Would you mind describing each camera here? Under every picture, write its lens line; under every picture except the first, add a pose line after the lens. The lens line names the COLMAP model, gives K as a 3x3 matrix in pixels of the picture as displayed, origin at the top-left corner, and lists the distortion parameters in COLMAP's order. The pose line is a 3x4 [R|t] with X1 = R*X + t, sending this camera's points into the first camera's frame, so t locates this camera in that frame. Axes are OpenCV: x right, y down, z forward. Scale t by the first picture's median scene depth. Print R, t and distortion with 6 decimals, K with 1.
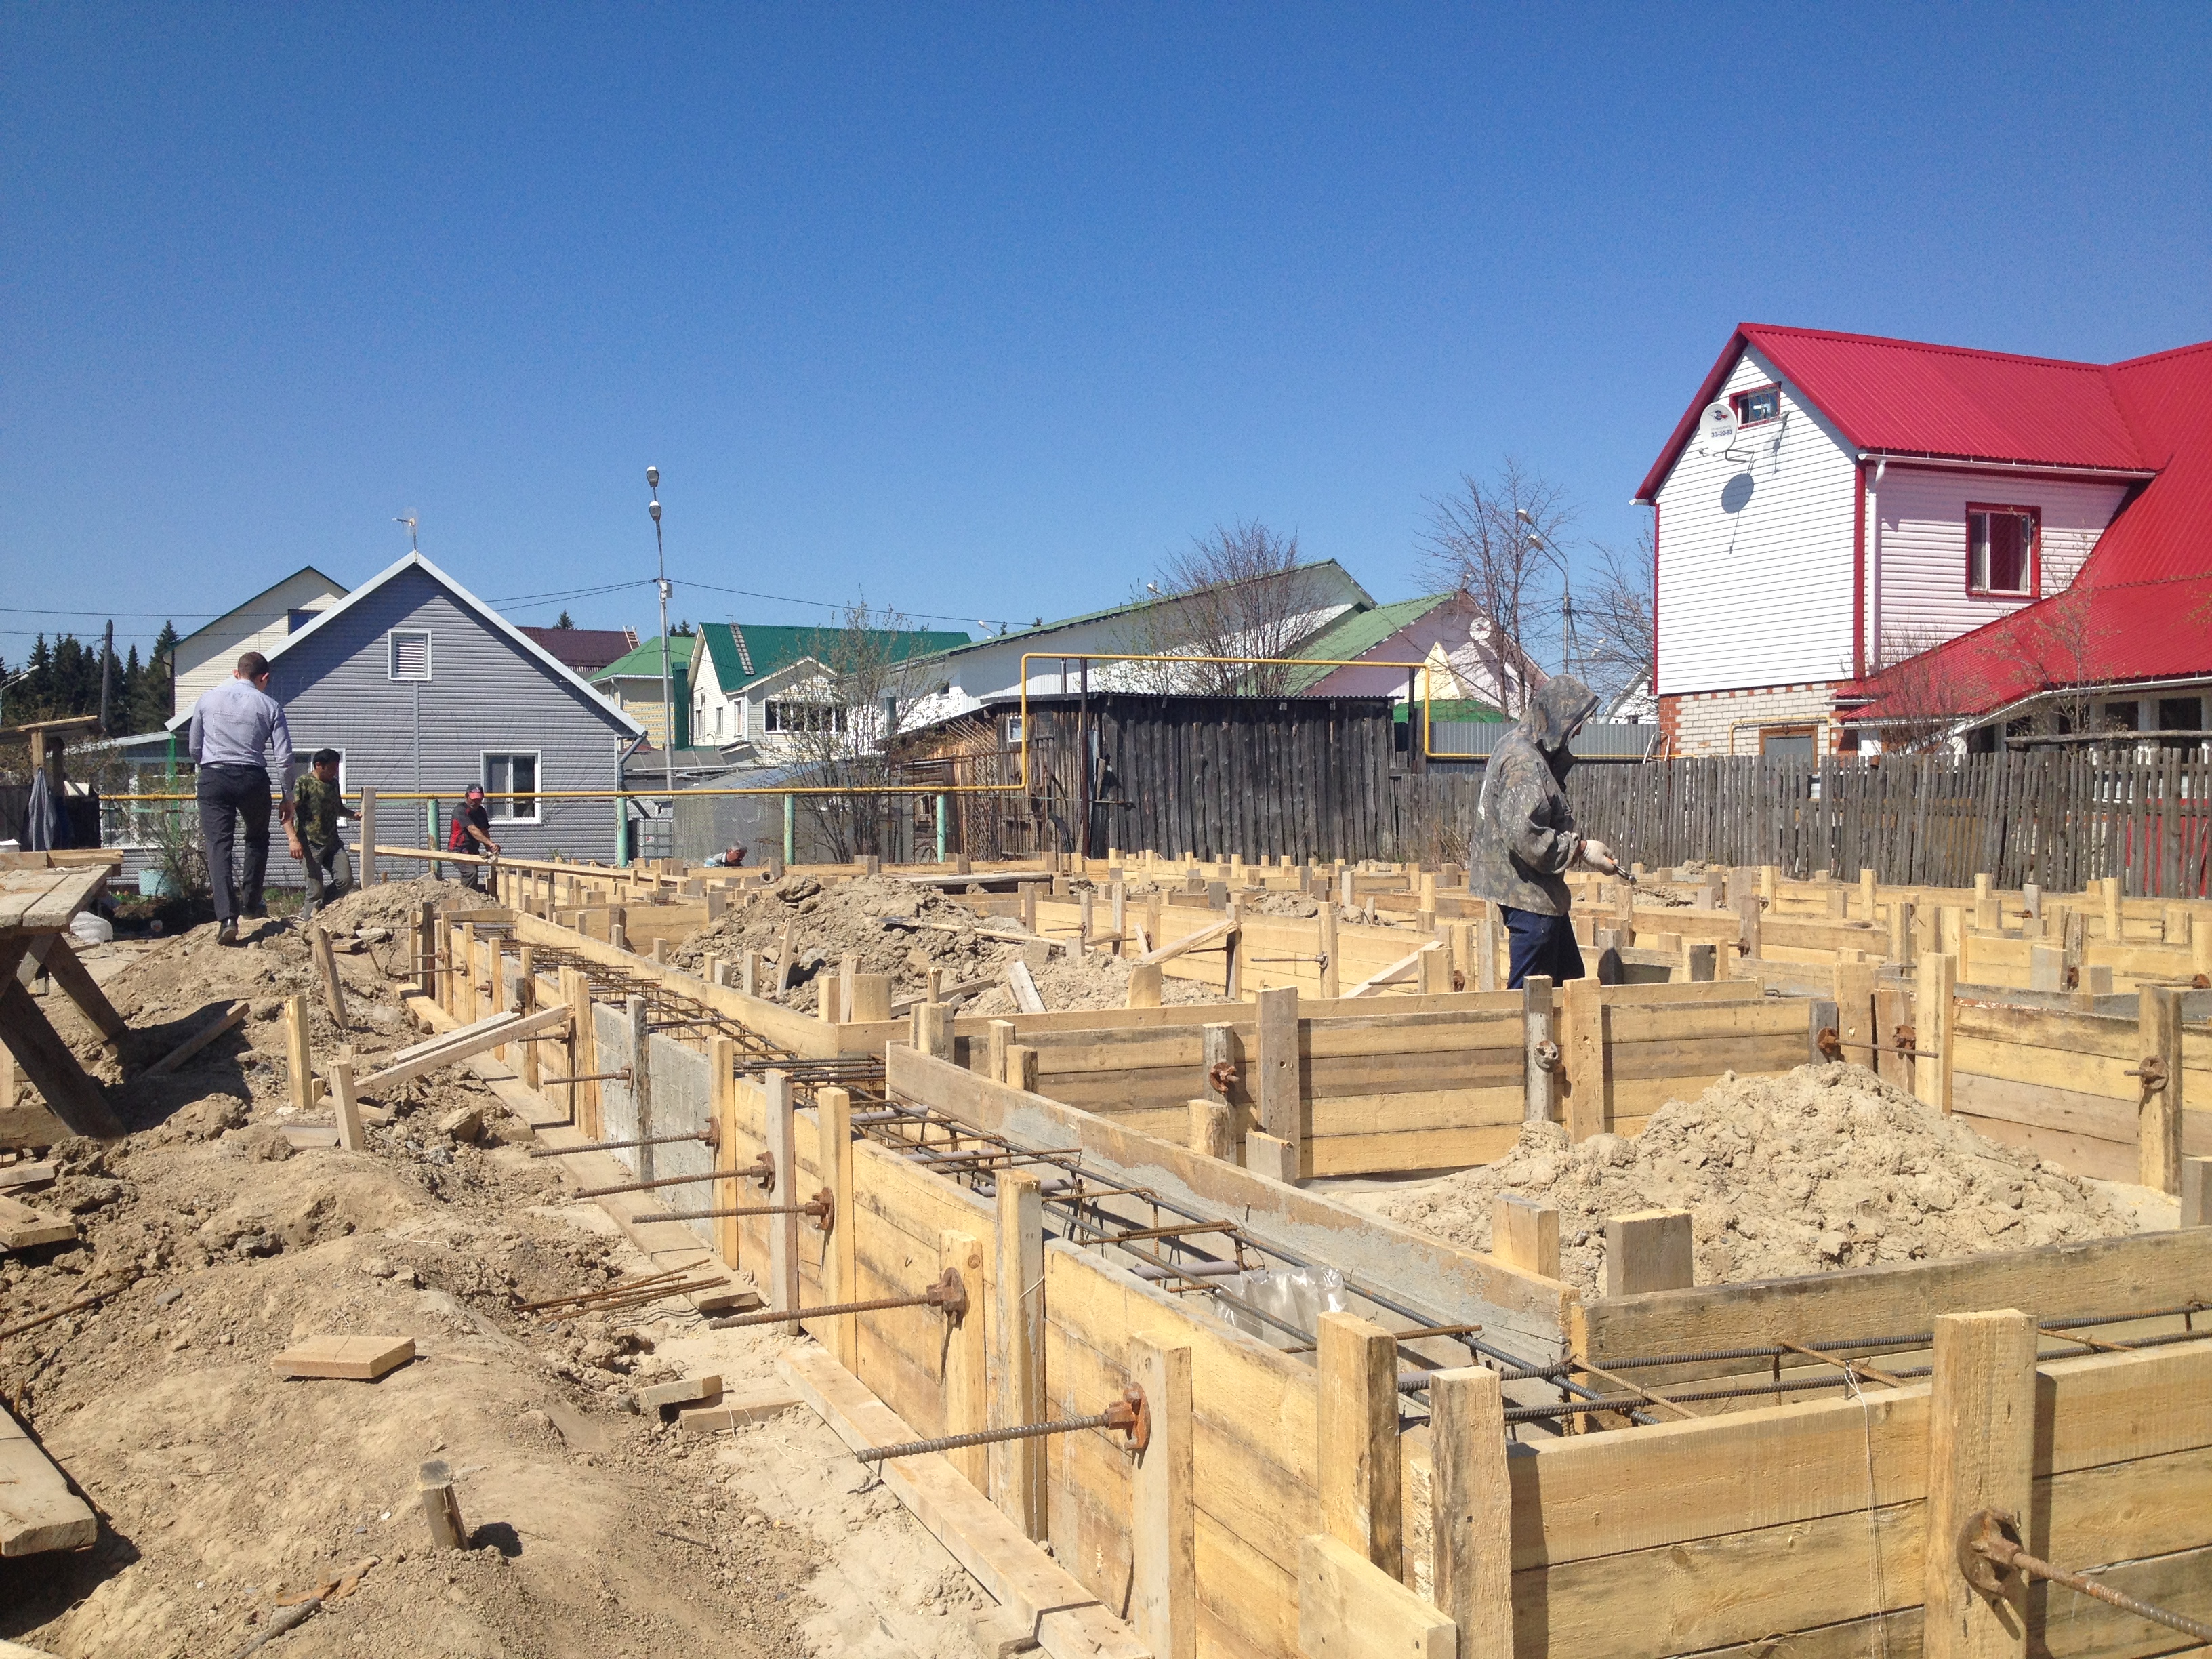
lens RADIAL K [[2037.2, 0, 1134.6], [0, 2037.2, 830.8], [0, 0, 1]] dist [0.203146, -0.449256]
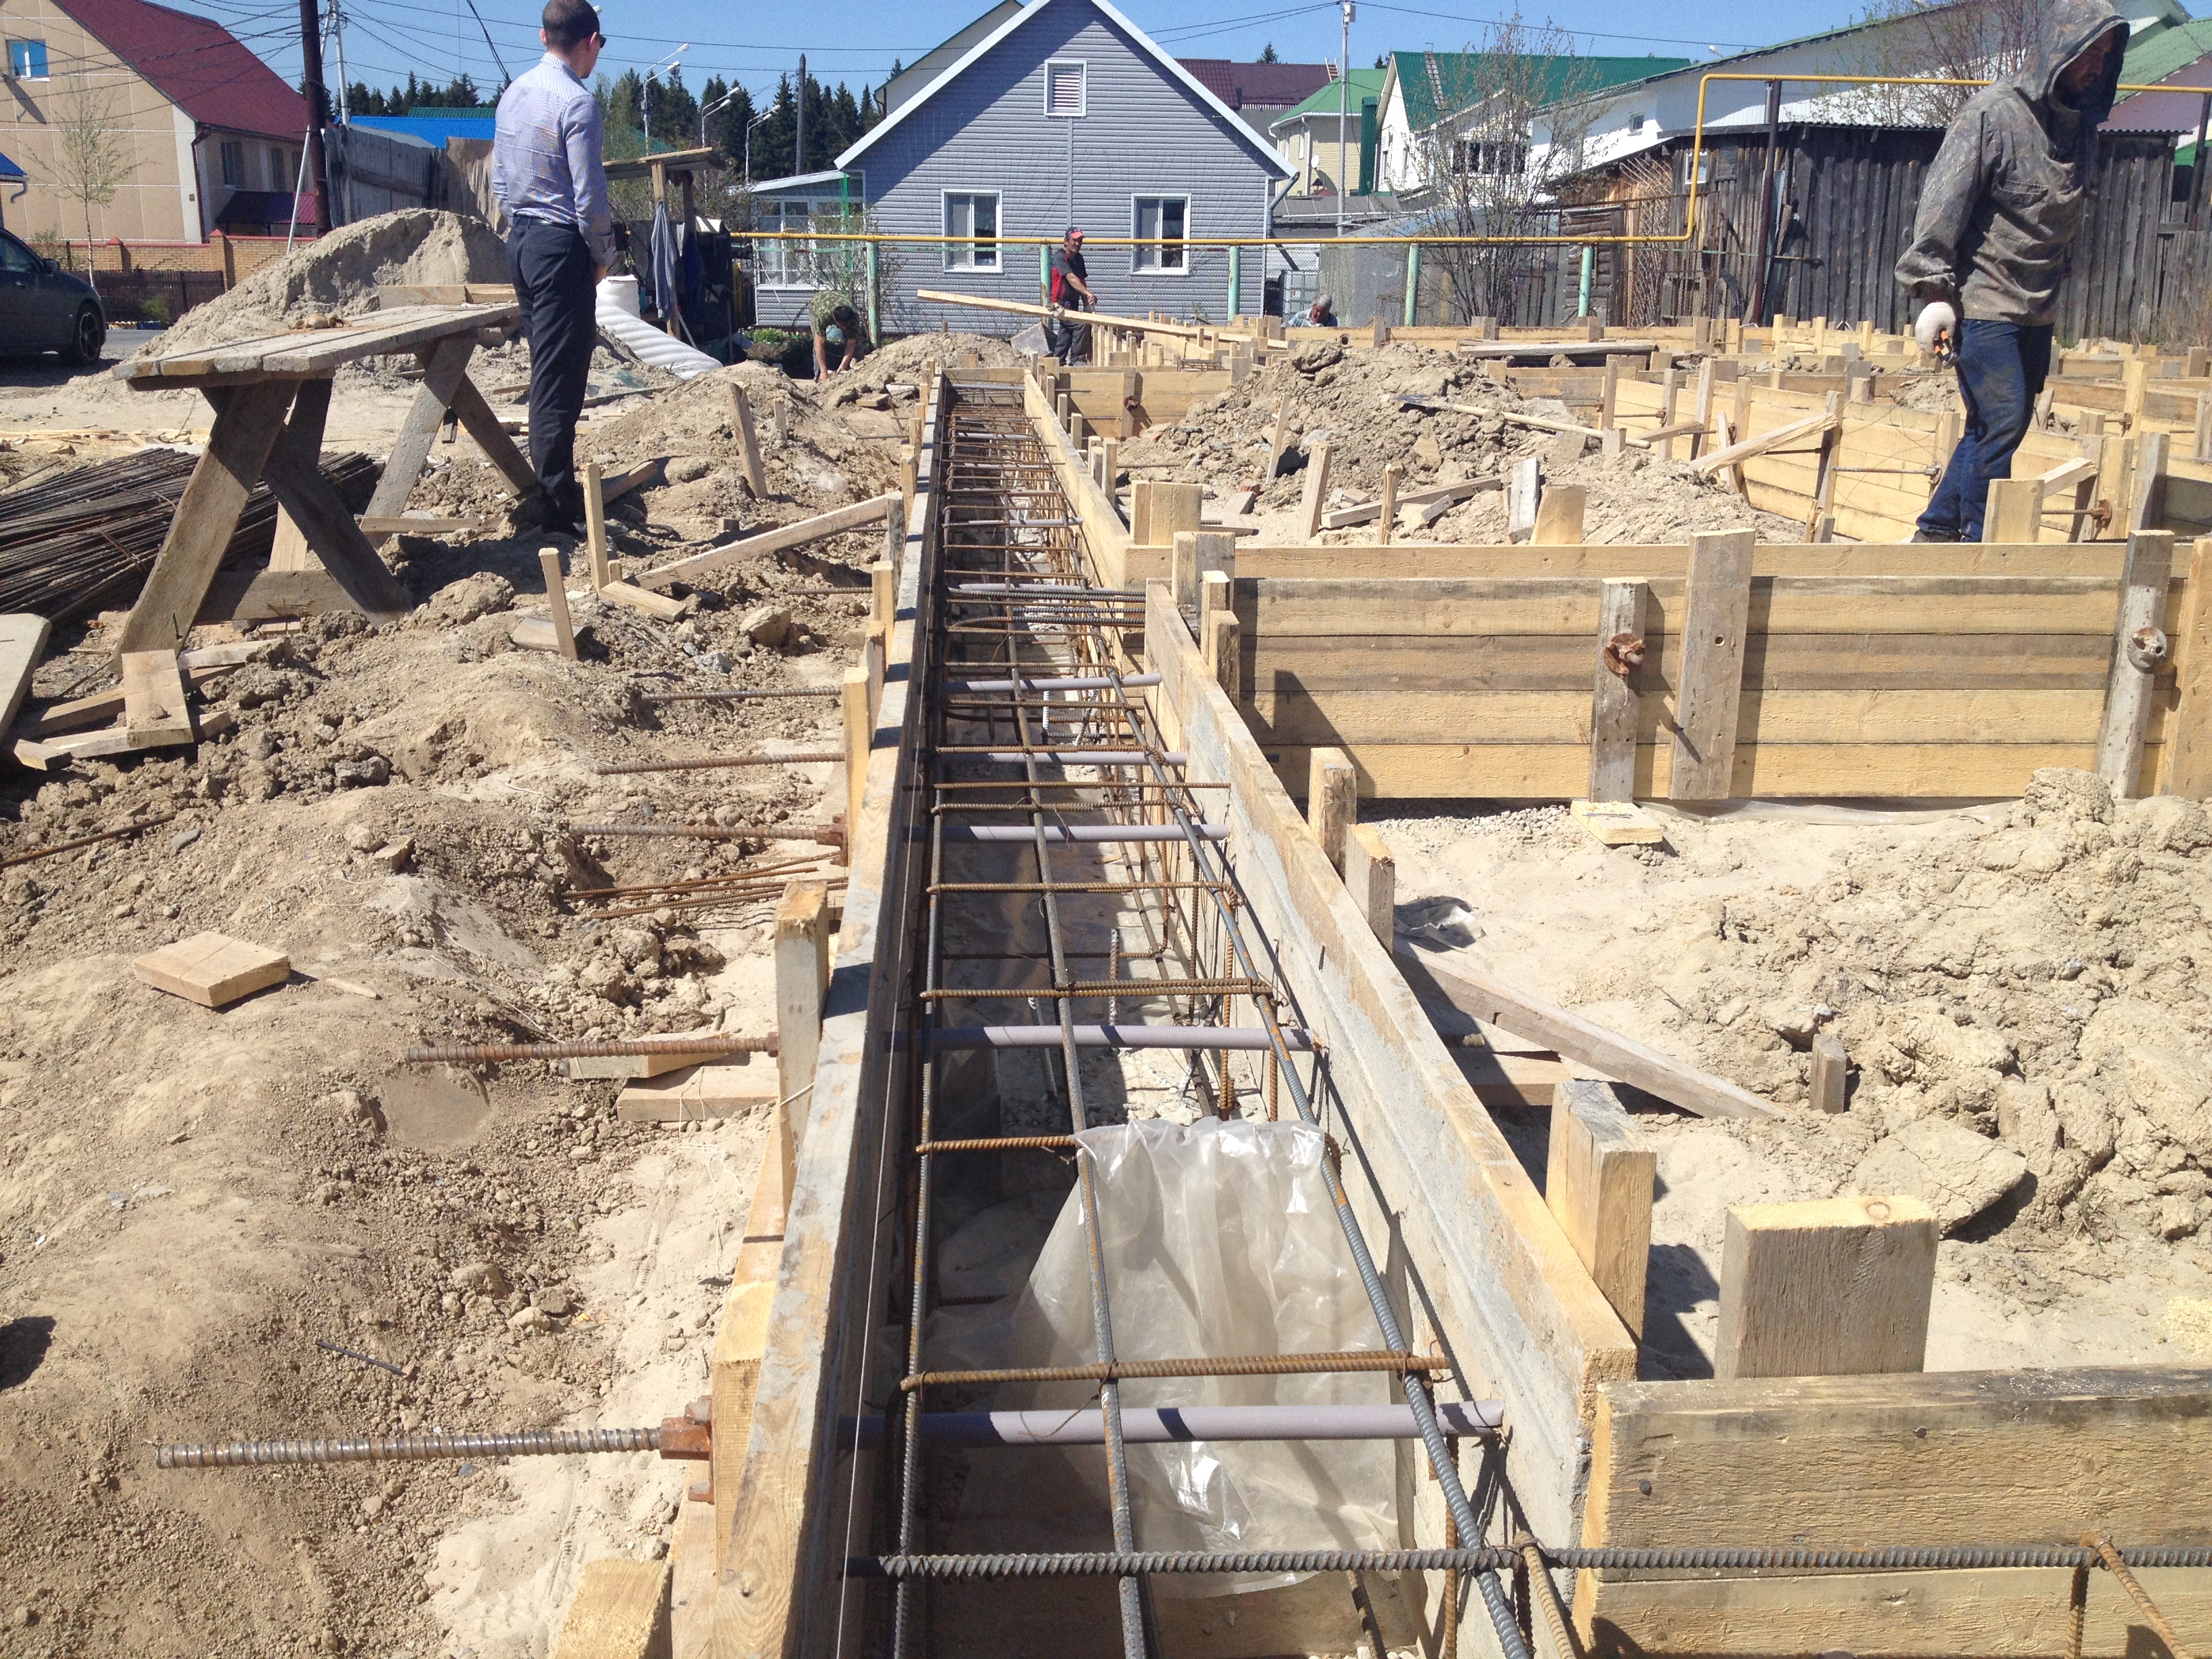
lens RADIAL K [[2052.6, 0, 1117.2], [0, 2052.6, 826.6], [0, 0, 1]] dist [0.212313, -0.544459]
pose [[0.943739, 0.105341, -0.313463, 0.058045], [-0.023401, 0.966804, 0.254444, -0.001079], [0.329861, -0.232794, 0.914876, 0.137718]]
